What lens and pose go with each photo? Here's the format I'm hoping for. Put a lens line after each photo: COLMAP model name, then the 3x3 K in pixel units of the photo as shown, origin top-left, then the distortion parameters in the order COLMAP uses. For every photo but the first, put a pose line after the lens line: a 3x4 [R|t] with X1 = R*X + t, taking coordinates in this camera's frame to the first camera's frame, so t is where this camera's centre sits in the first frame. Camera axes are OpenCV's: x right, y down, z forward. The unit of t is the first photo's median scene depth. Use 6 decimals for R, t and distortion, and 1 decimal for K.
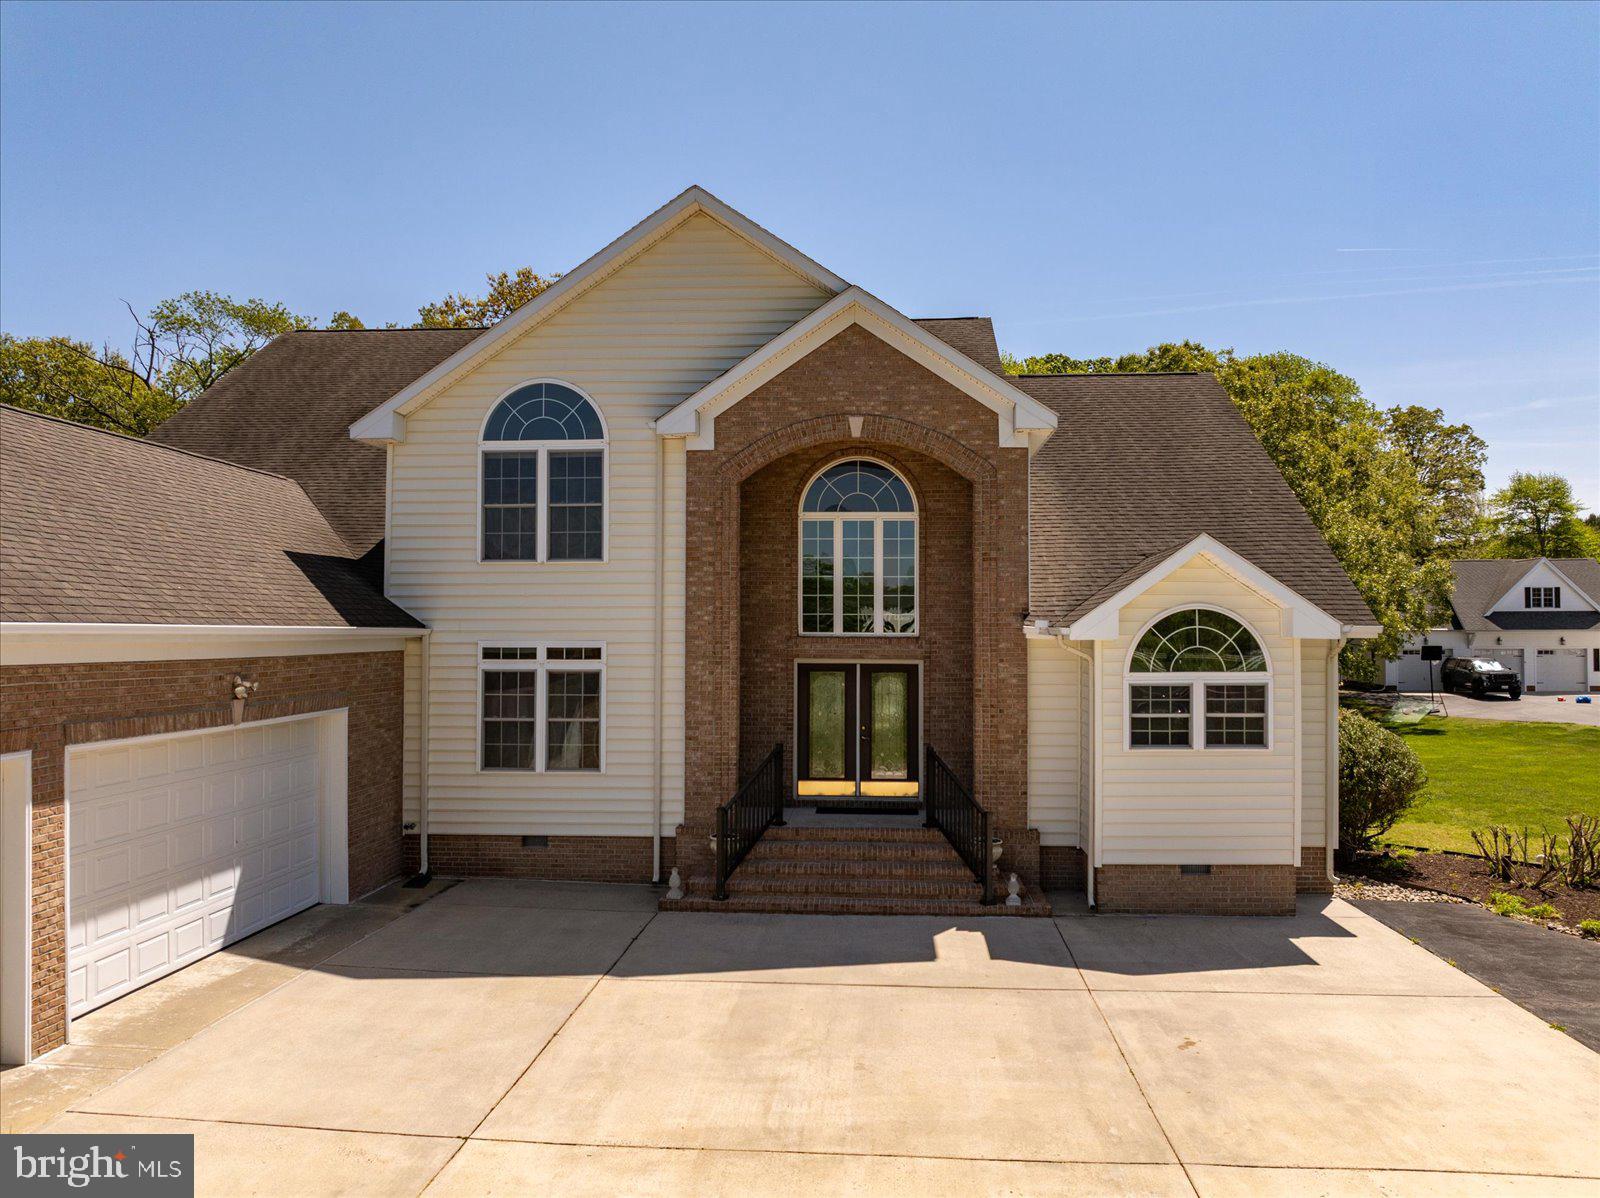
lens RADIAL K [[1132.8, 0, 817.2], [0, 1132.8, 597.1], [0, 0, 1]] dist [-0.032877, 0.000352]
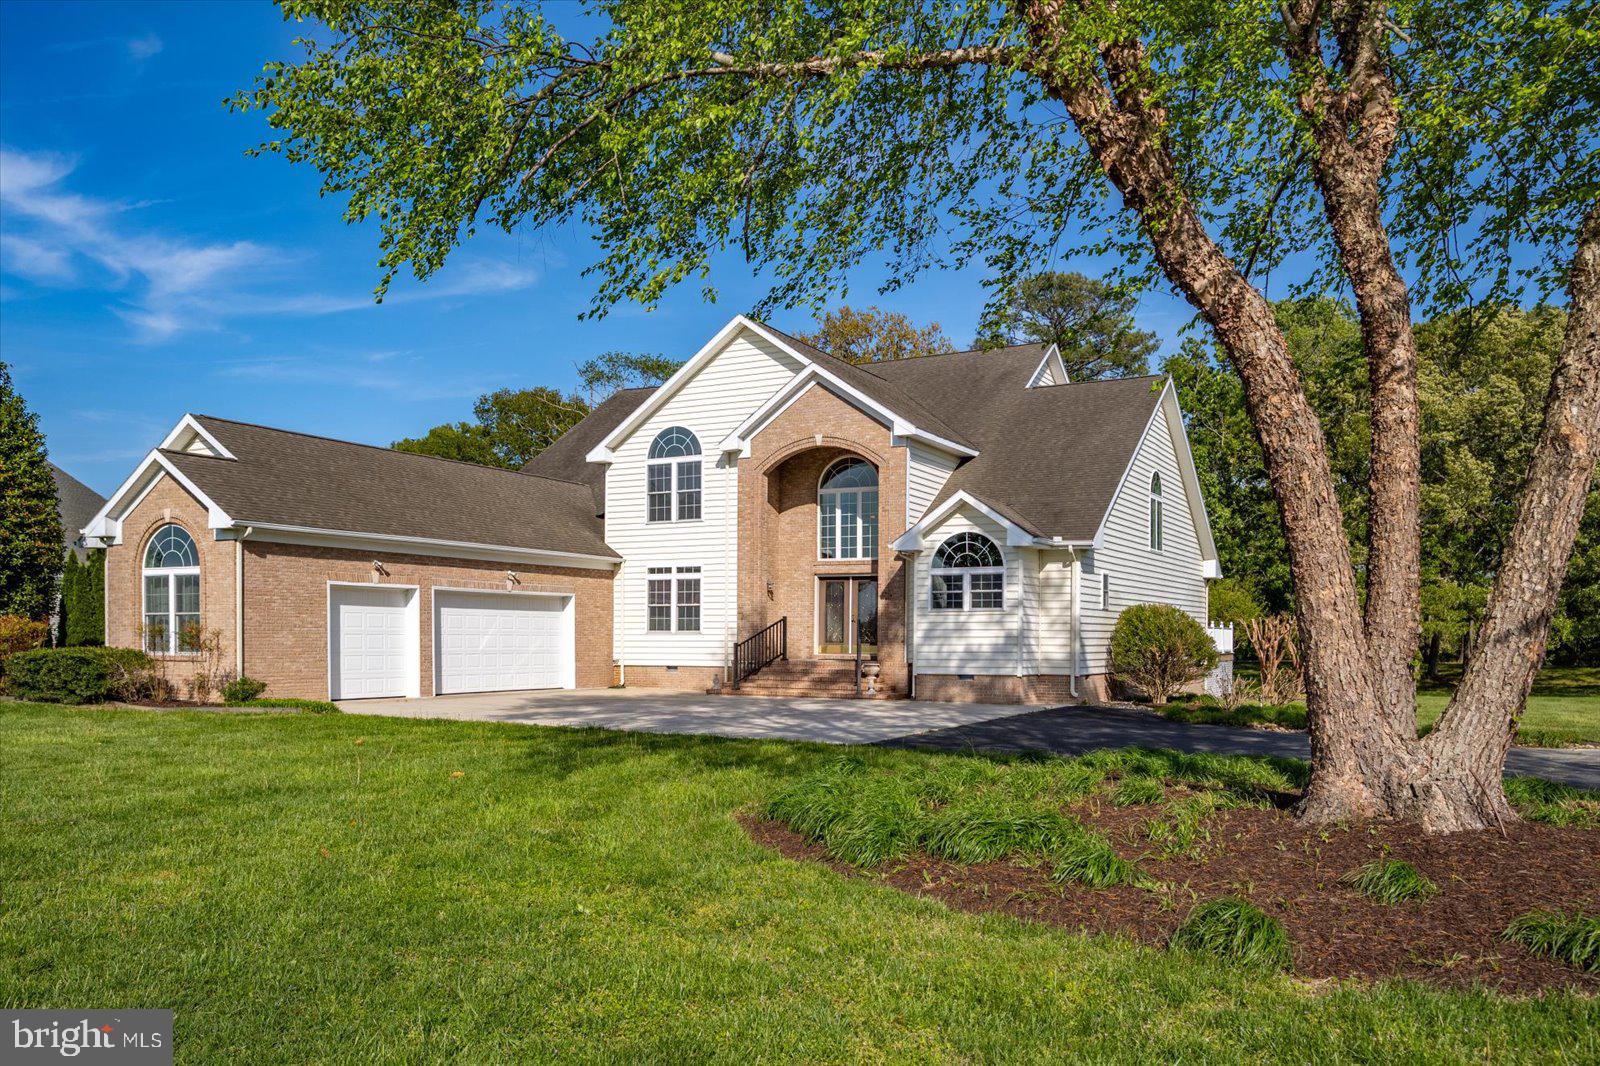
lens RADIAL K [[1221.0, 0, 800.4], [0, 1221.0, 641.2], [0, 0, 1]] dist [0.005025, 0.001649]
pose [[0.908150, 0.004872, -0.418617, 0.807516], [0.009218, 0.999457, 0.031629, 0.106344], [0.418544, -0.032583, 0.907612, -0.775576]]
